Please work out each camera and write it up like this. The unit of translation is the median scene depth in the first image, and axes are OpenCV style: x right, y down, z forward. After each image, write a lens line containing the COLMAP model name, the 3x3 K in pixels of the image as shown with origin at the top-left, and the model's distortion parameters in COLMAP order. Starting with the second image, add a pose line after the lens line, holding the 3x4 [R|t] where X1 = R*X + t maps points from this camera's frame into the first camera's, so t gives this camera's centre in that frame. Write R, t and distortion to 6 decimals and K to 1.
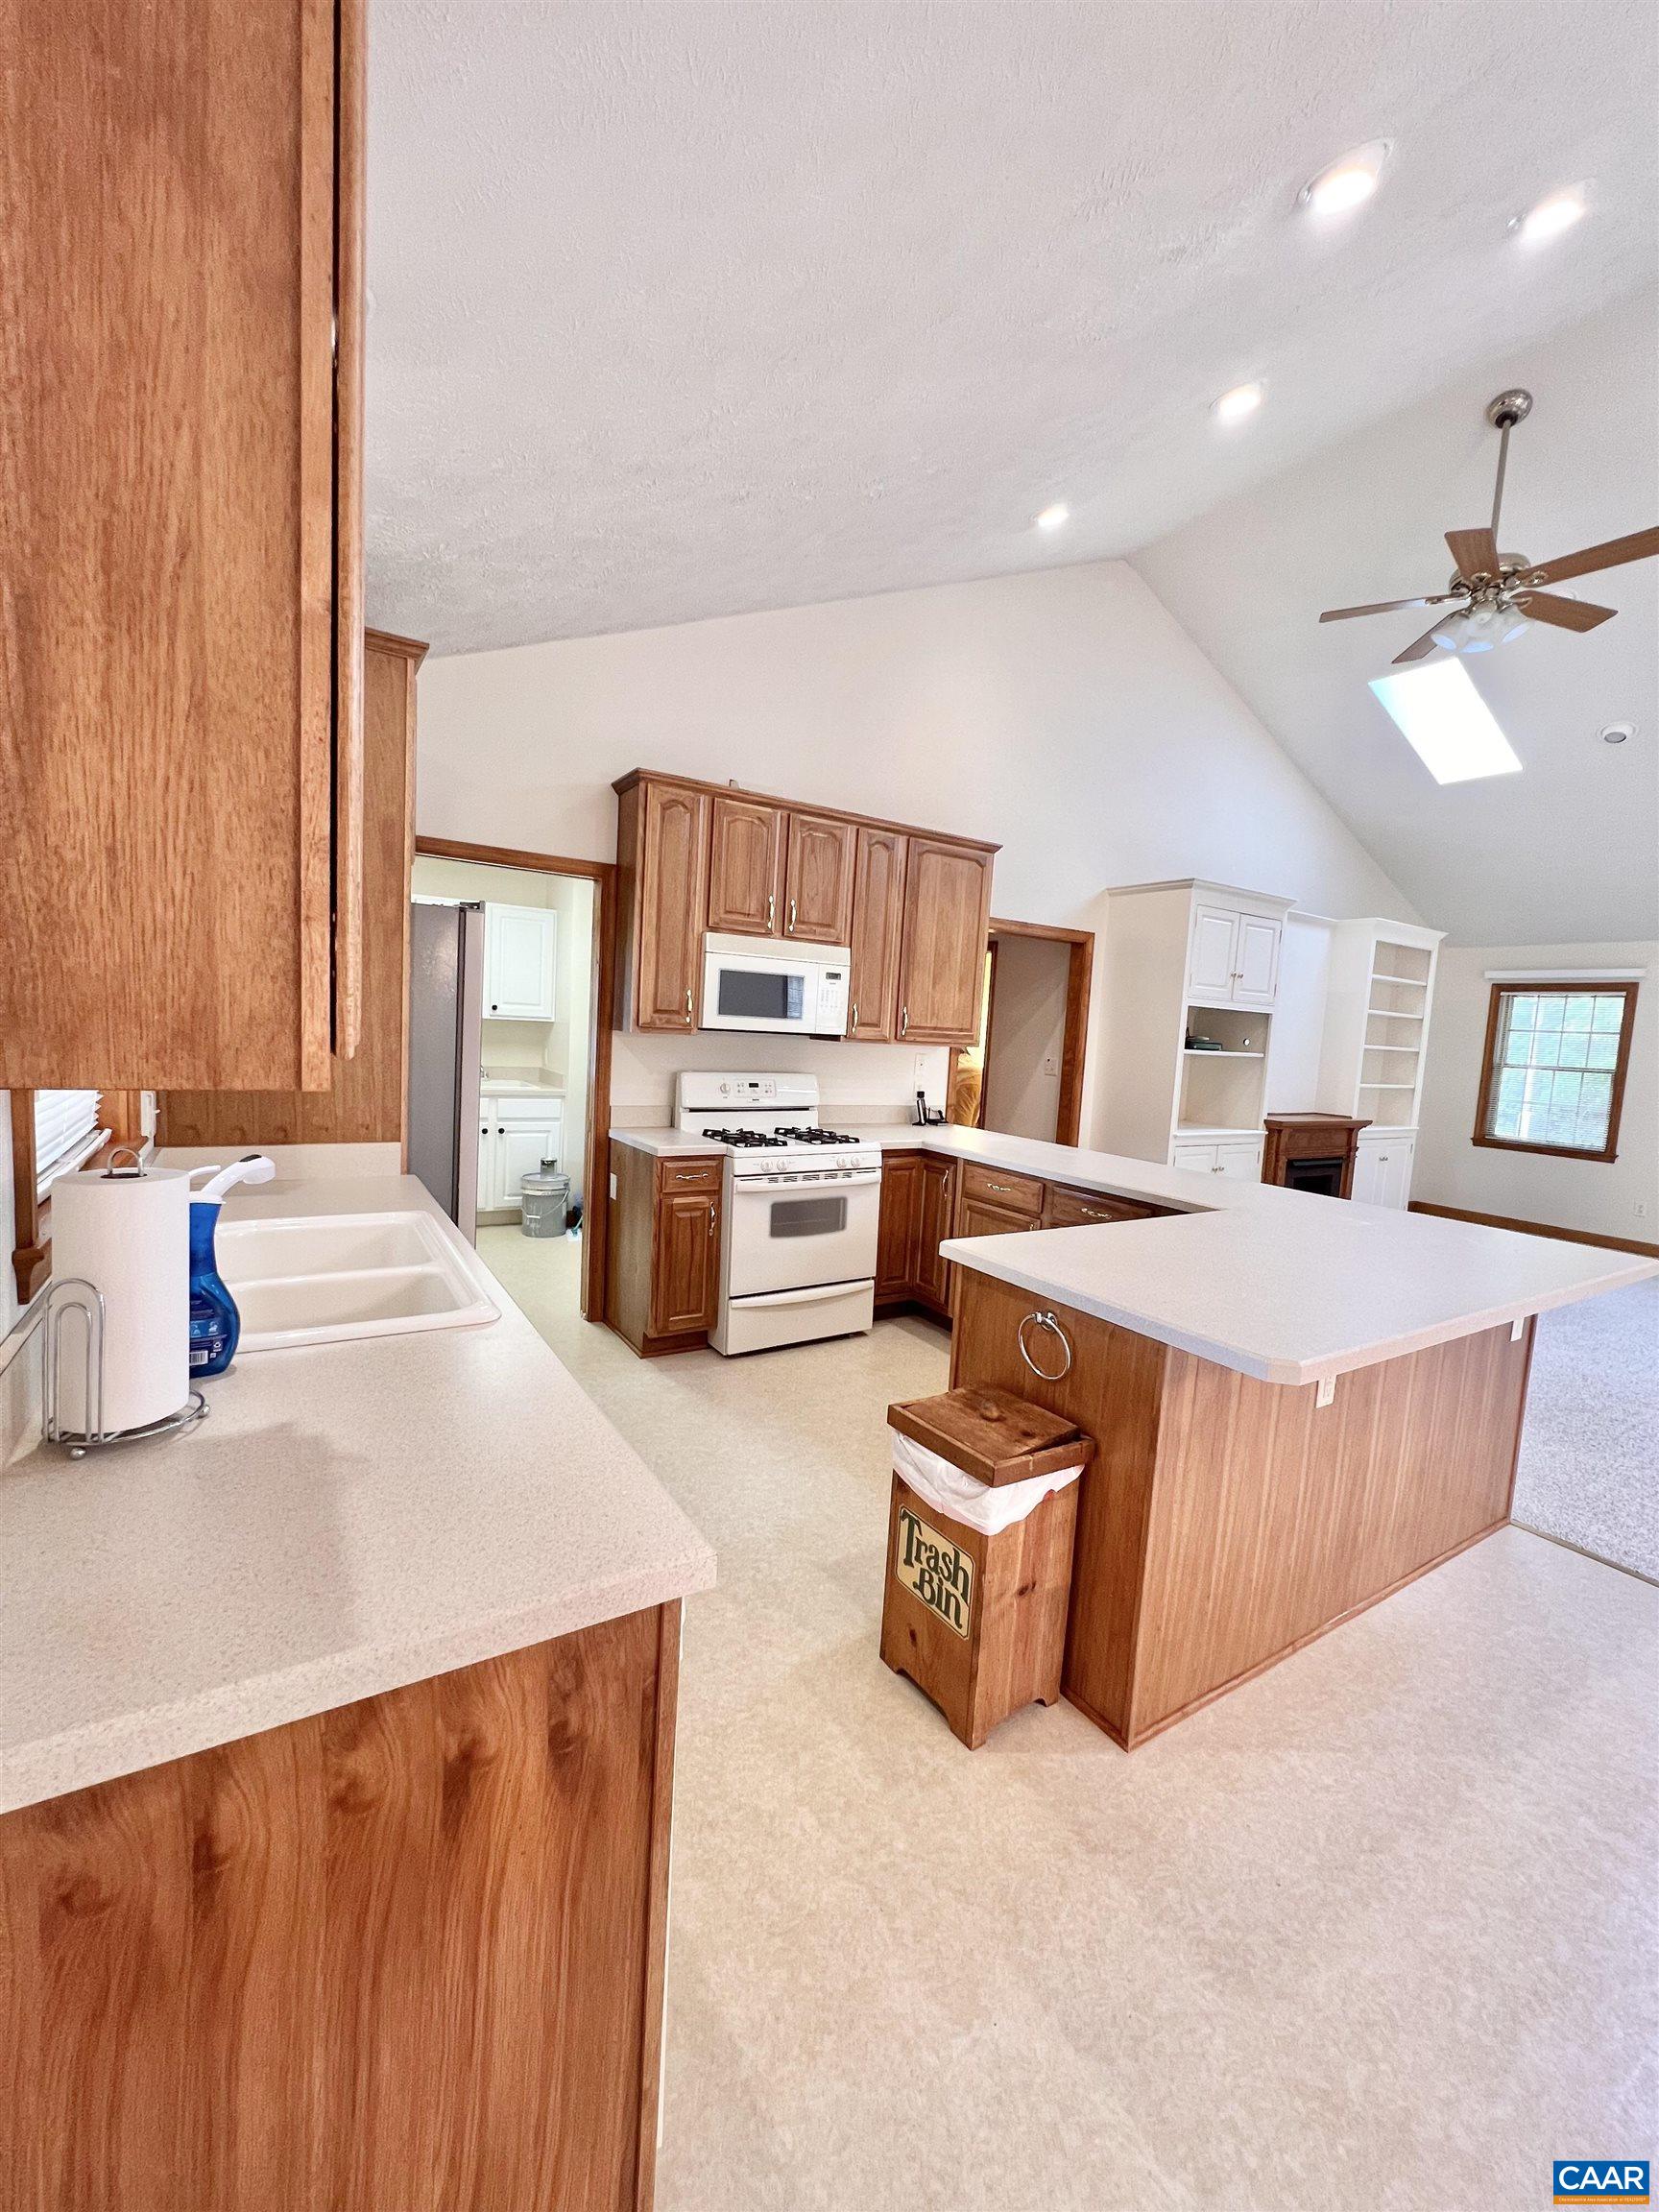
lens RADIAL K [[883.9, 0, 825.7], [0, 883.9, 1103.7], [0, 0, 1]] dist [-0.002634, 0.001014]
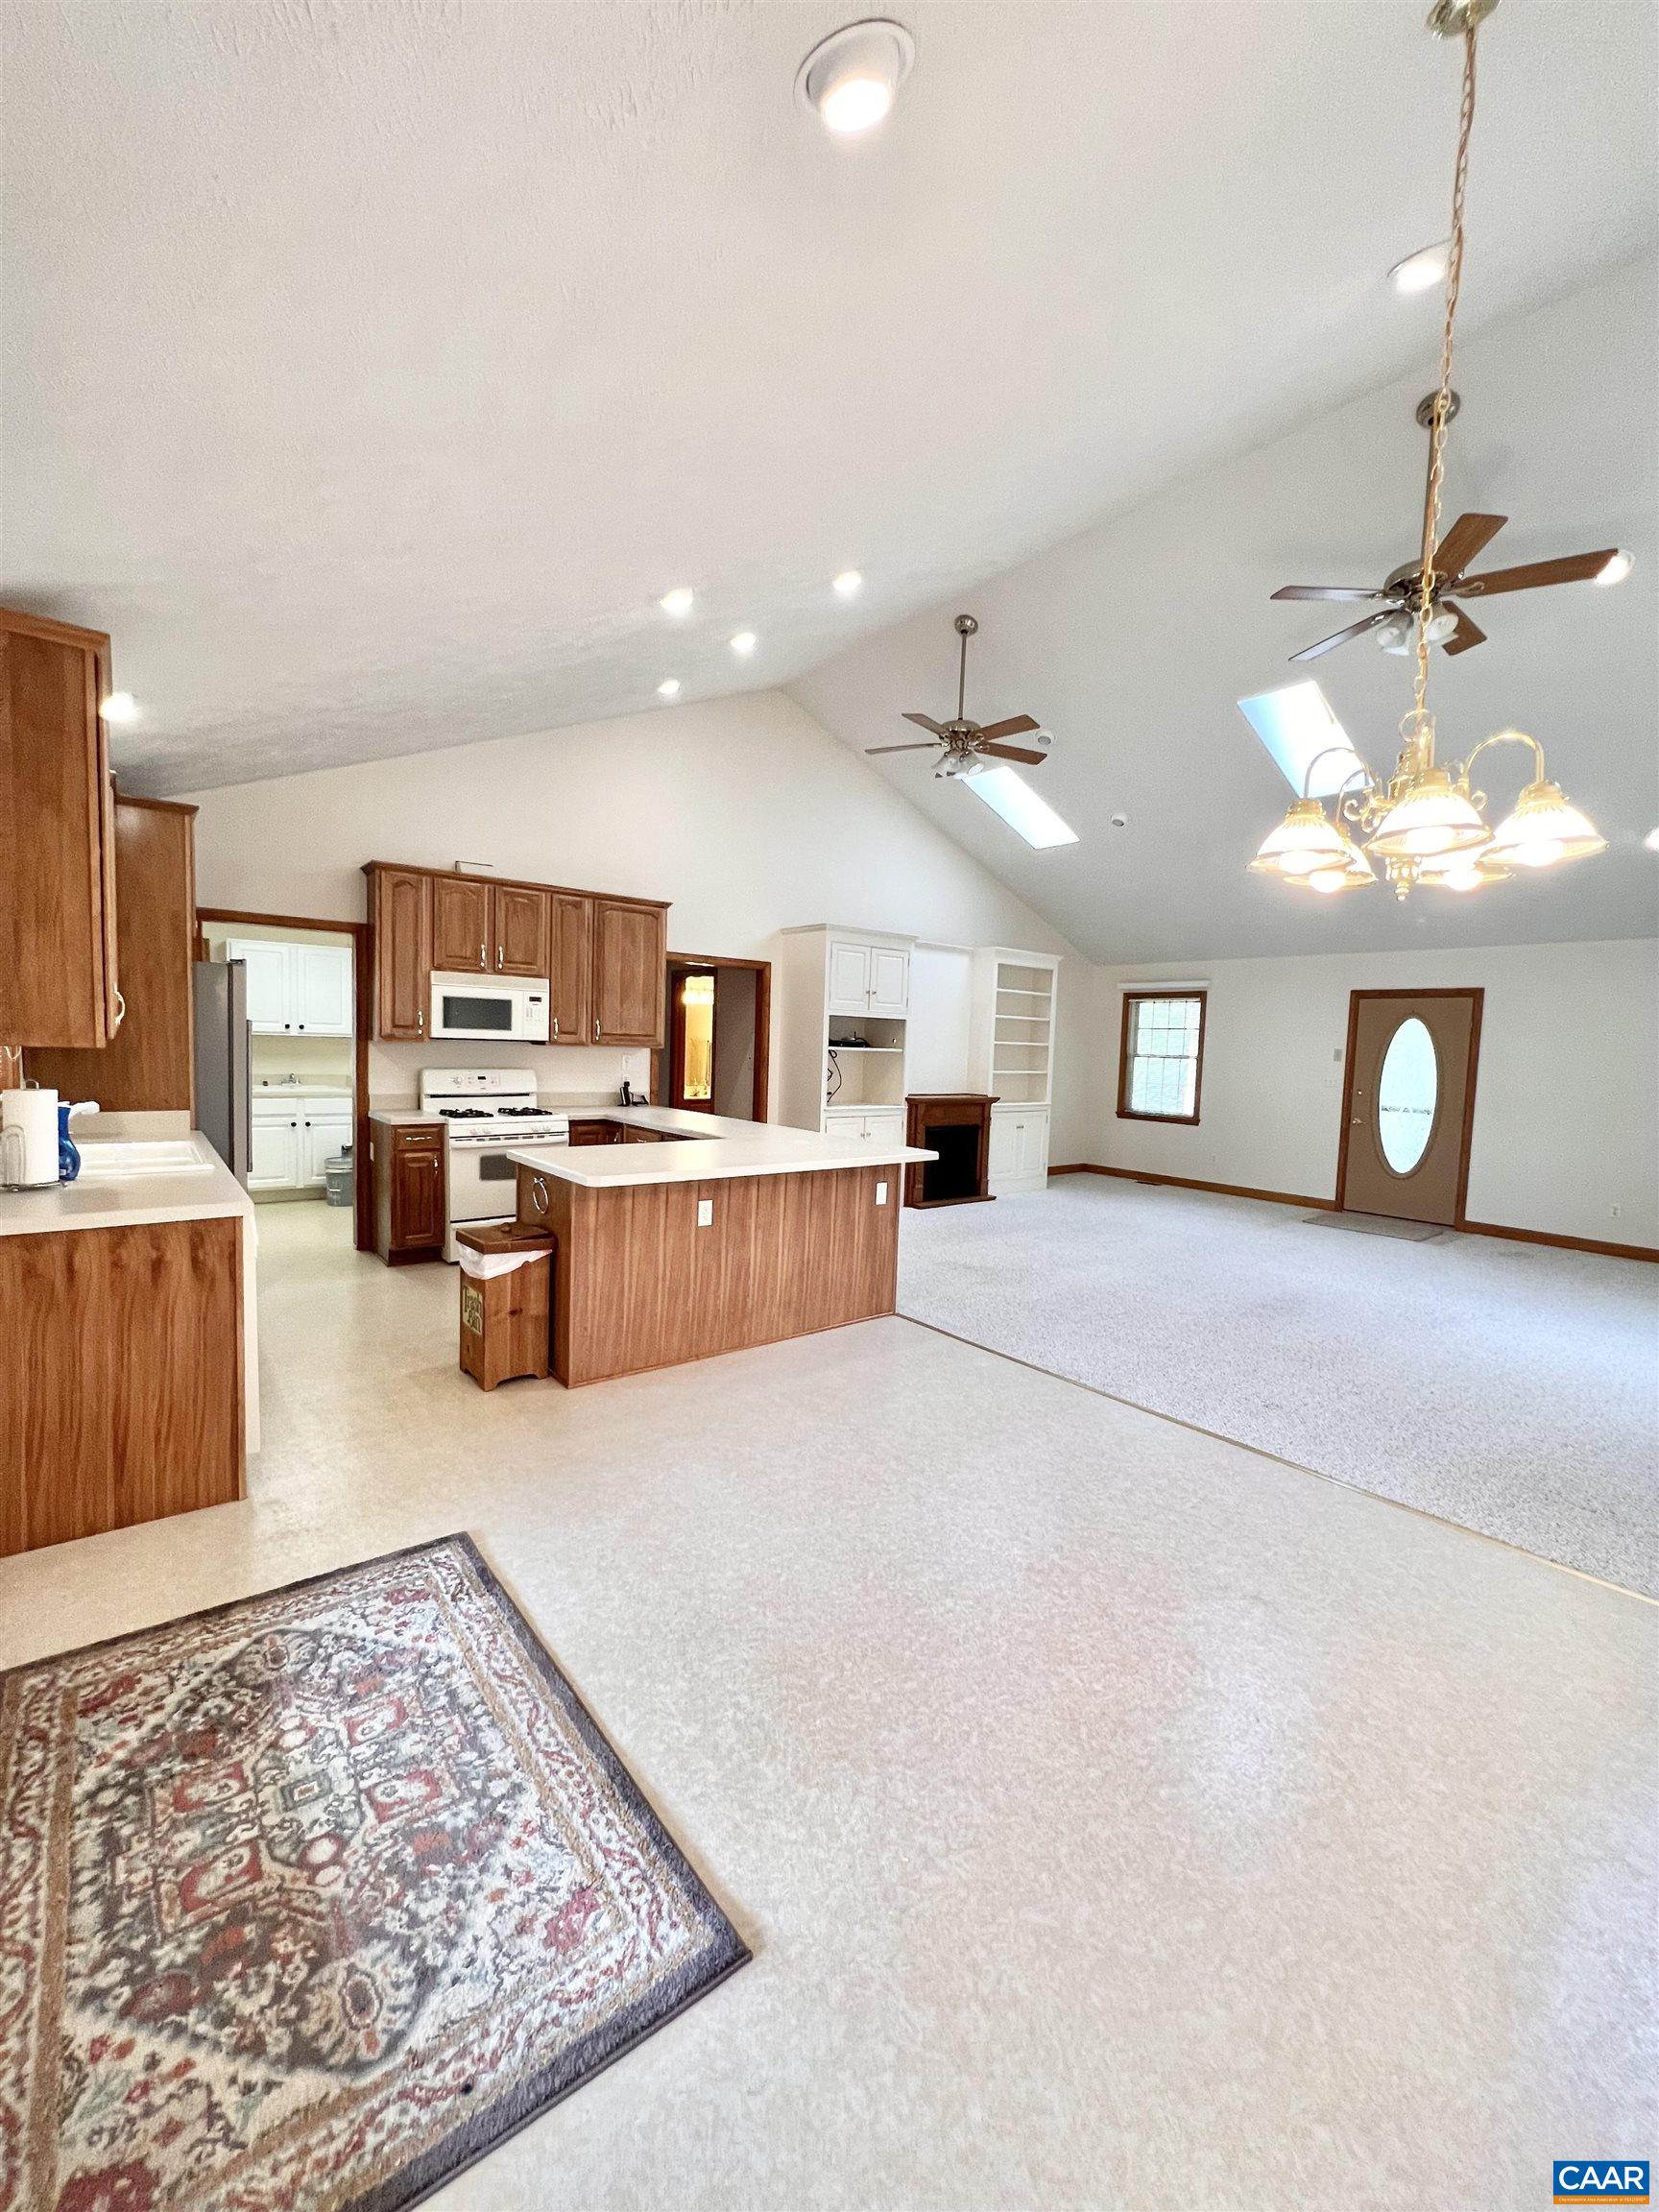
lens RADIAL K [[883.9, 0, 825.9], [0, 883.9, 1104.3], [0, 0, 1]] dist [-0.002634, 0.001014]
pose [[0.993200, -0.030553, 0.112340, 0.311552], [0.032150, 0.999406, -0.012430, 0.057452], [-0.111894, 0.015958, 0.993592, -0.463535]]
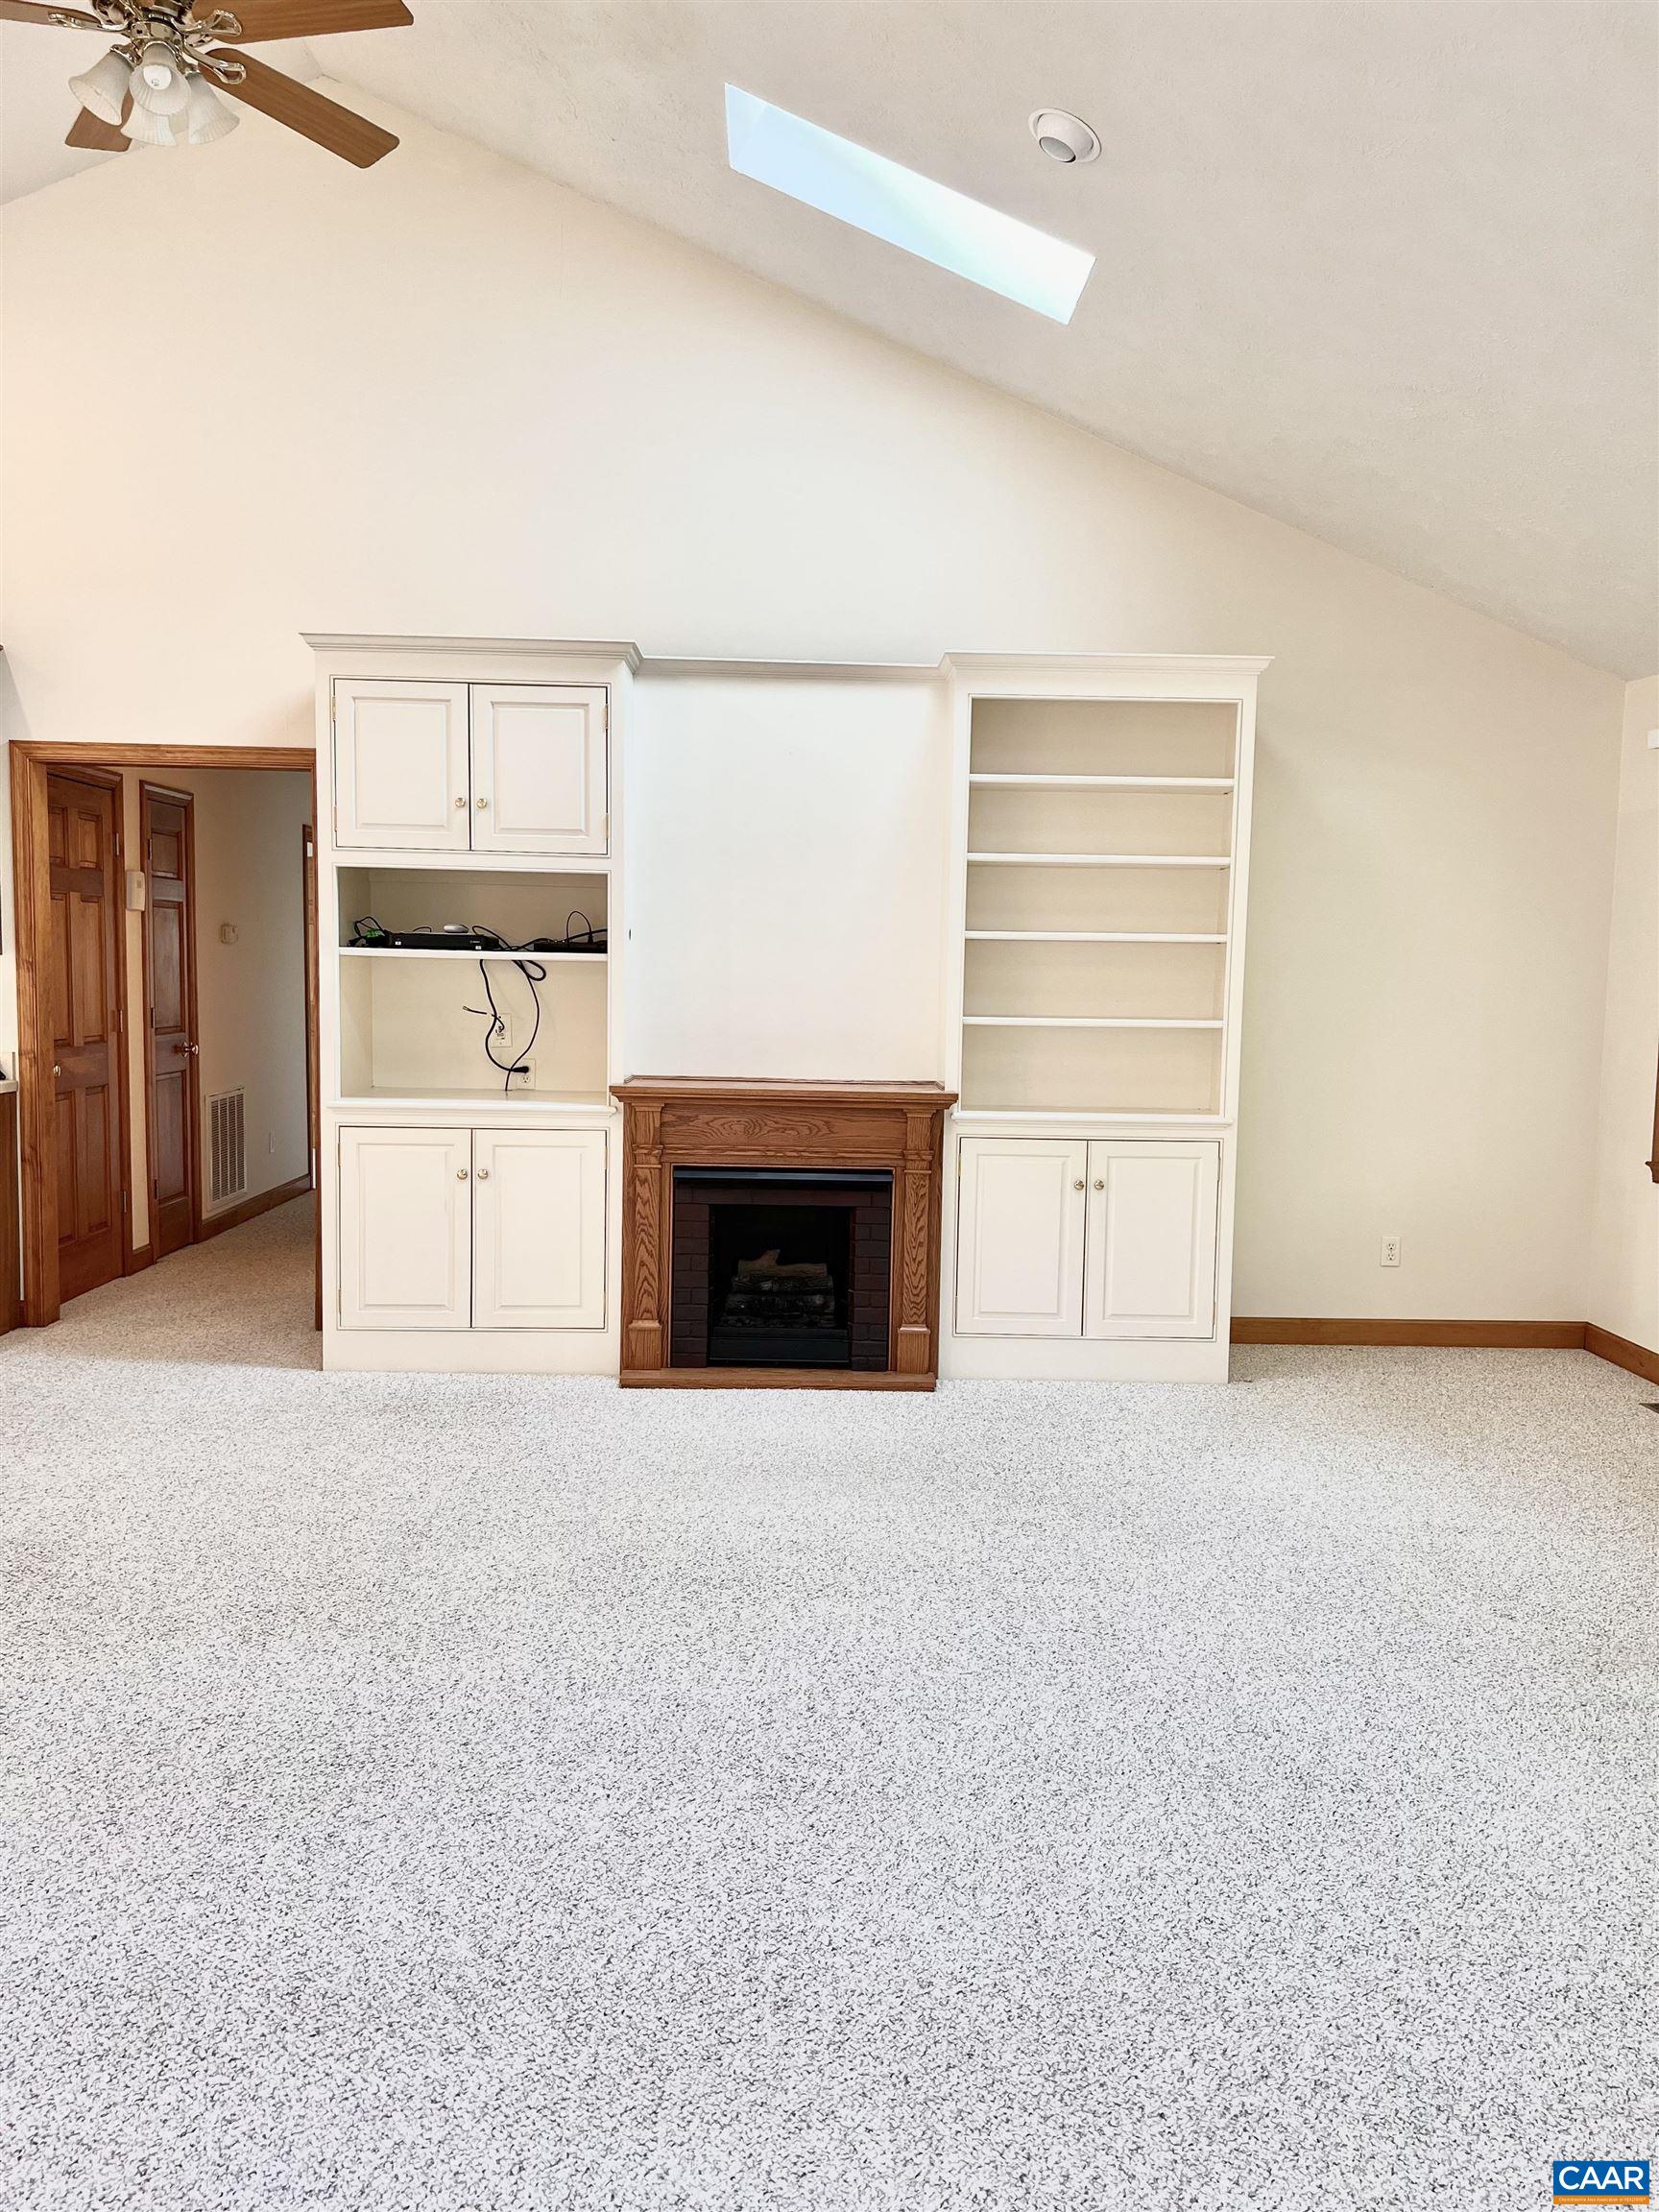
lens RADIAL K [[1659.8, 0, 825.9], [0, 1659.8, 1106.4], [0, 0, 1]] dist [0.027115, -0.010420]
pose [[0.859179, 0.005037, -0.511650, 1.516619], [-0.016499, 0.999704, -0.017863, 0.063840], [0.511409, 0.023790, 0.859008, 0.347796]]
